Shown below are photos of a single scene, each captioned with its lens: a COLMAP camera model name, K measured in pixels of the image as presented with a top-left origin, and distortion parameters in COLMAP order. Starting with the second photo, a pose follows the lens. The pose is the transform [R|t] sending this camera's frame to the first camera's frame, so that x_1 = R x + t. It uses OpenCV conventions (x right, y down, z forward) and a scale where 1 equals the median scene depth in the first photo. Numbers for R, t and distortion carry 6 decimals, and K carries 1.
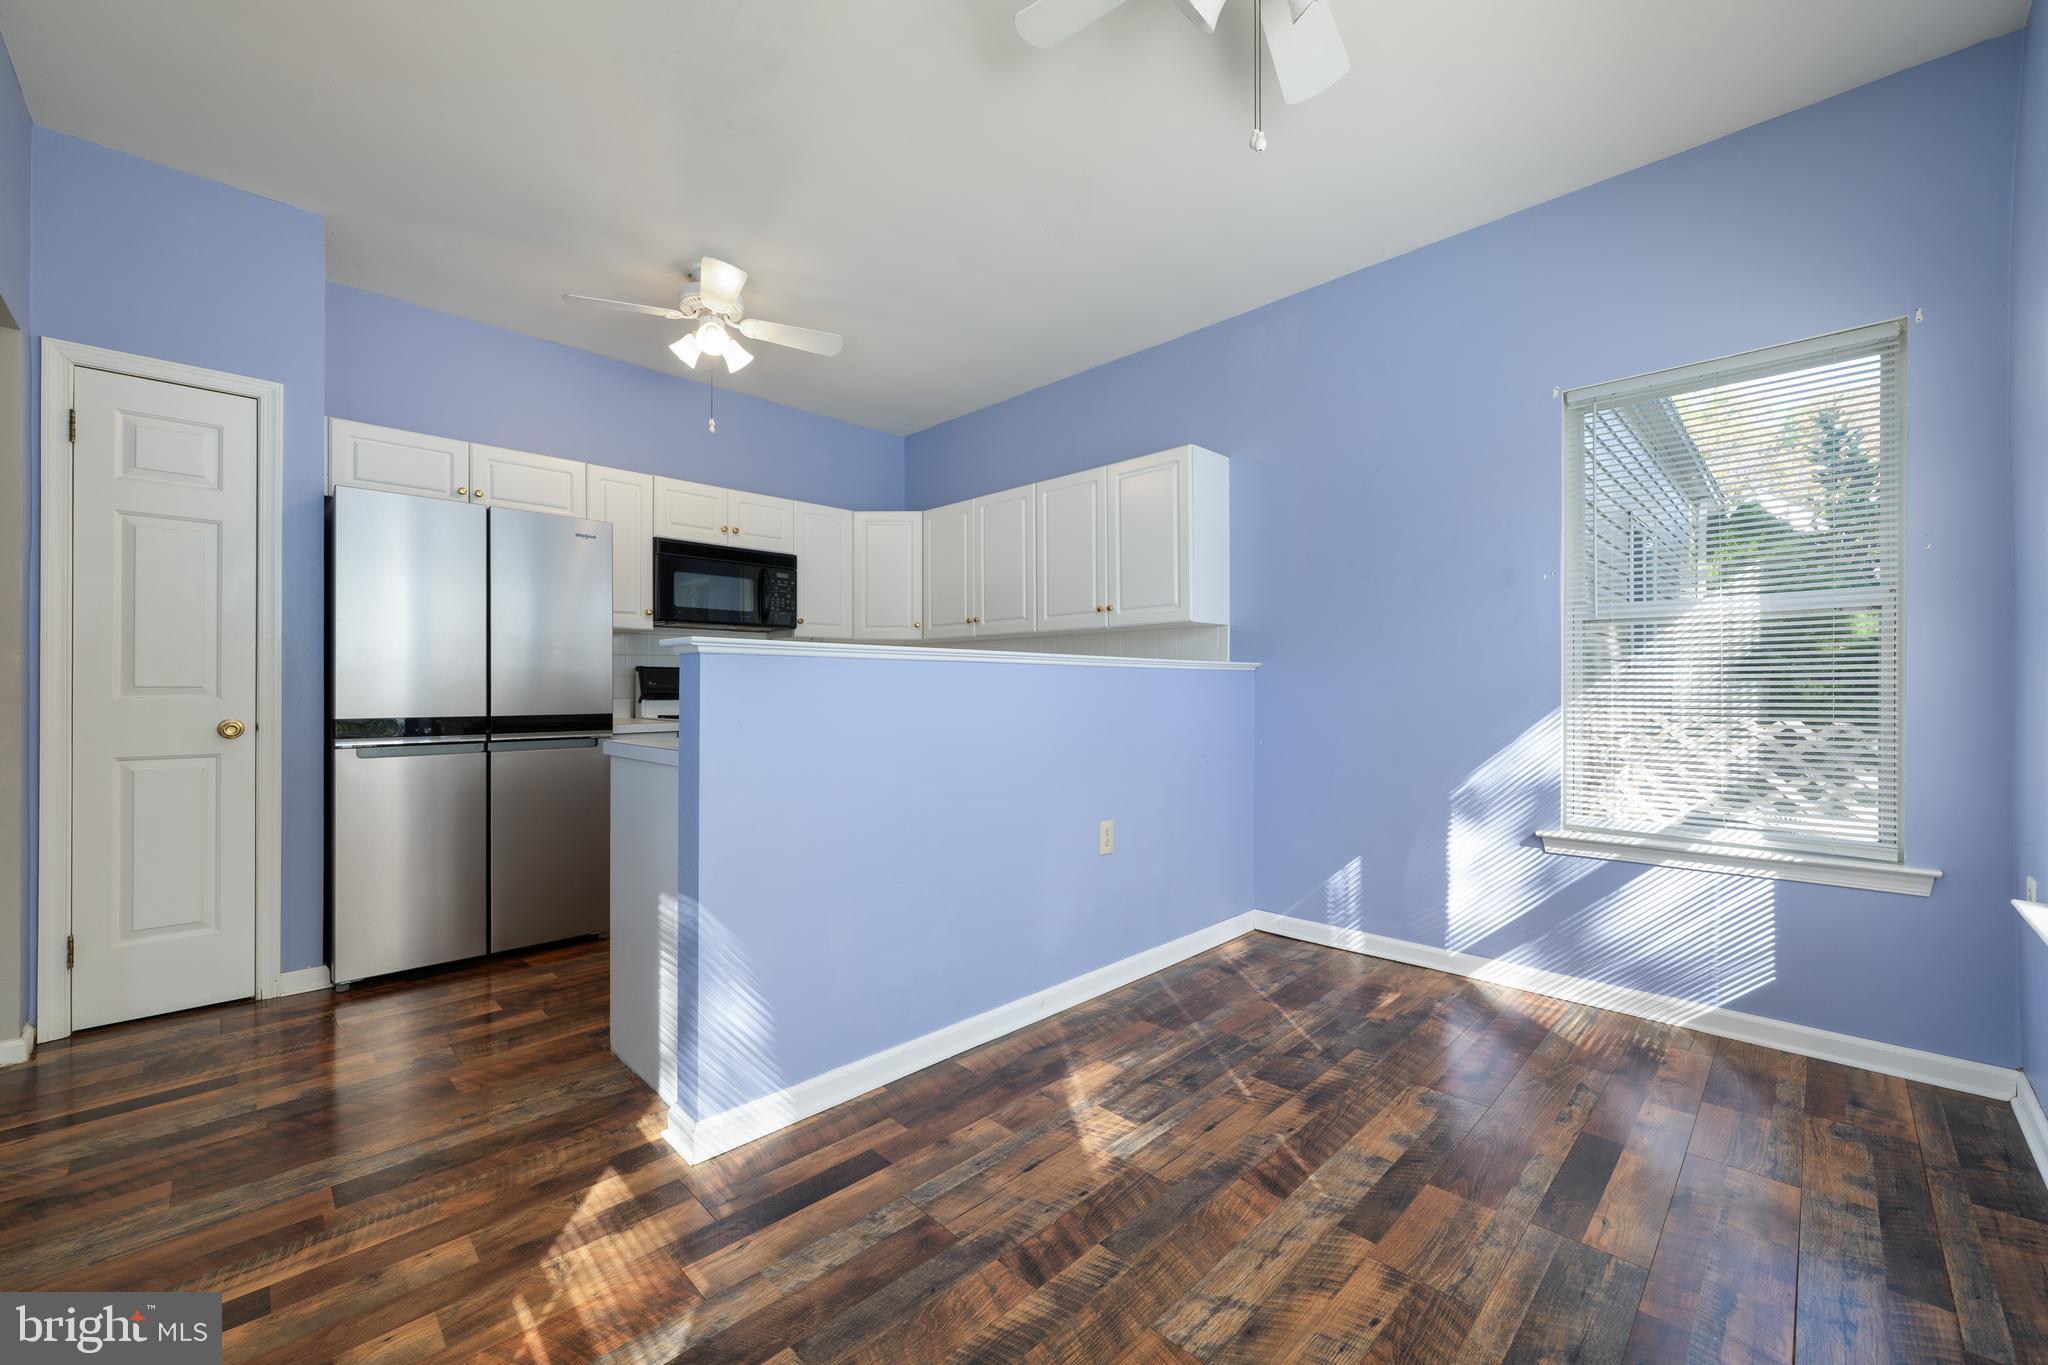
lens RADIAL K [[818.1, 0, 1041.1], [0, 818.1, 687.5], [0, 0, 1]] dist [0.000395, -0.000054]
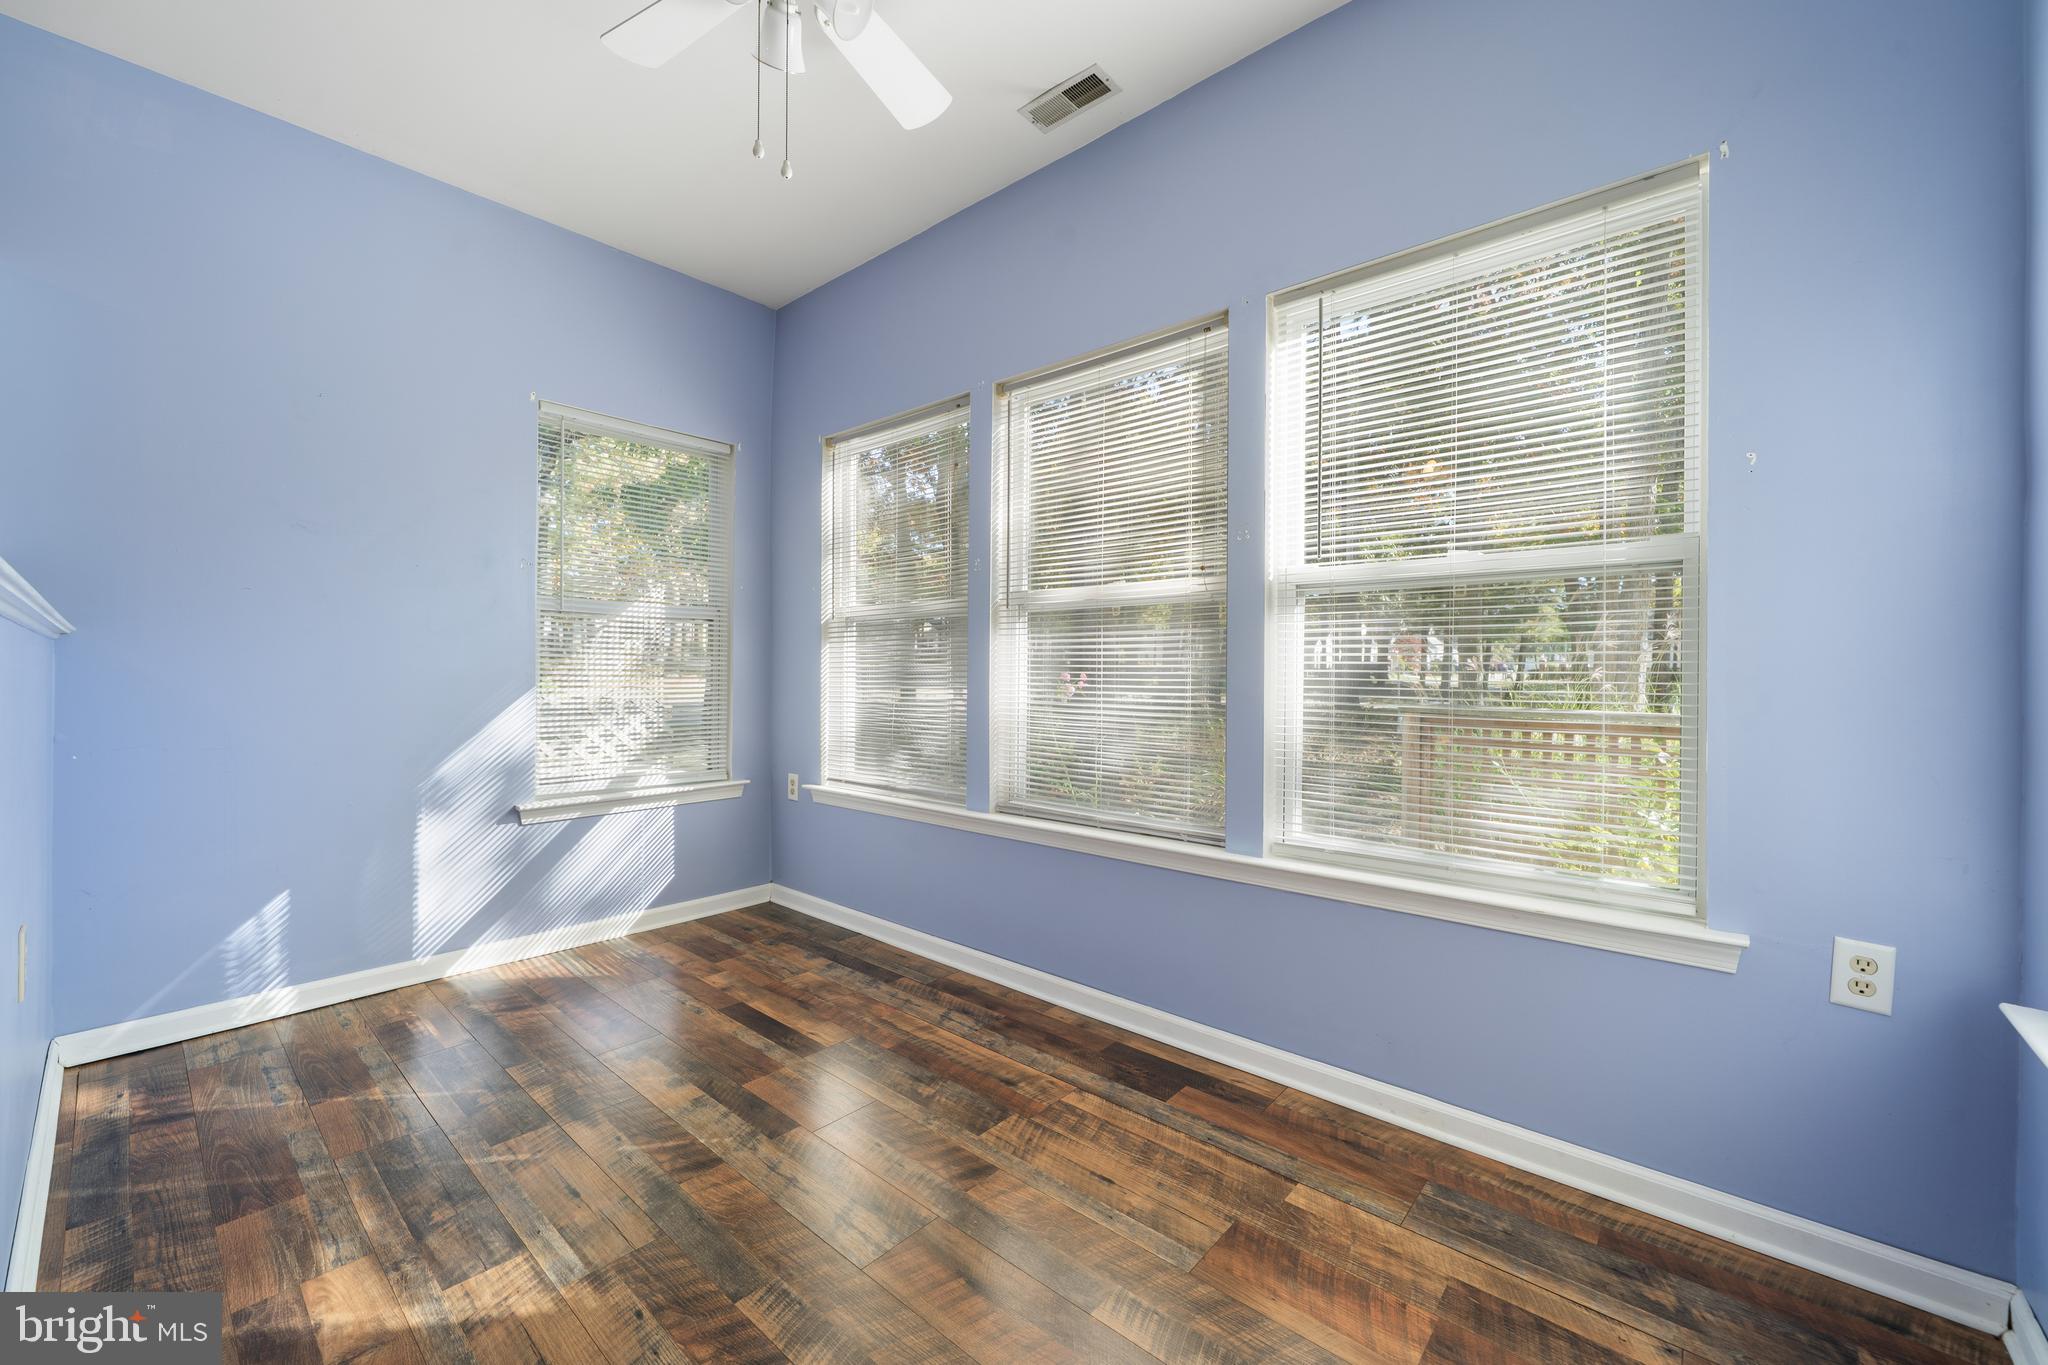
lens RADIAL K [[818.1, 0, 990.8], [0, 818.1, 675.9], [0, 0, 1]] dist [0.000395, -0.000054]
pose [[-0.049454, -0.003879, 0.998769, -0.520666], [-0.008344, 0.999959, 0.003471, -0.001716], [-0.998742, -0.008162, -0.049484, 0.489936]]
